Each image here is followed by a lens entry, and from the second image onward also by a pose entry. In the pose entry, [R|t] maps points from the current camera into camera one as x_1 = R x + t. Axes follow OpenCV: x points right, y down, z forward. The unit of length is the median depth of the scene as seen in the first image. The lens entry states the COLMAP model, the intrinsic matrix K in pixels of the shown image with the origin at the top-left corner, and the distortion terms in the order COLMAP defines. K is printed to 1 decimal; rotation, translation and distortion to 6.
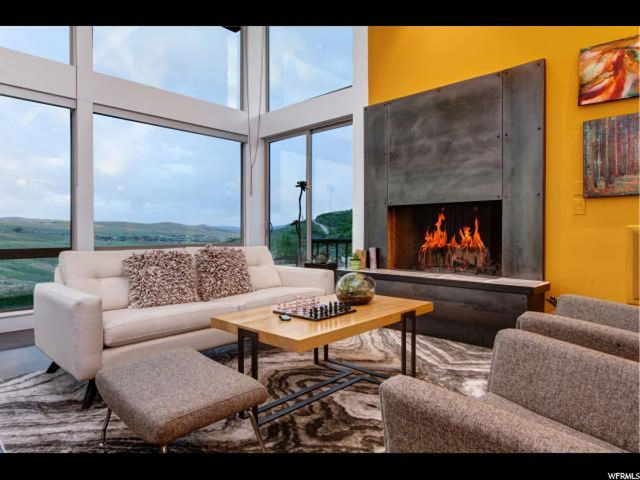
lens RADIAL K [[405.6, 0, 285.7], [0, 405.6, 240.7], [0, 0, 1]] dist [0.002109, -0.000518]
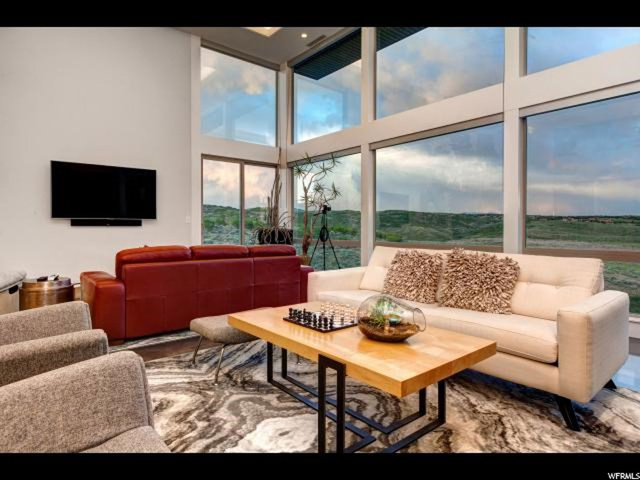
lens RADIAL K [[362.3, 0, 320.0], [0, 362.3, 240.0], [0, 0, 1]] dist [-0.002392, -0.000264]
pose [[-0.071150, 0.032957, -0.996921, 0.942607], [-0.023611, 0.999118, 0.034714, -0.045487], [0.997186, 0.026008, -0.070309, 1.072938]]
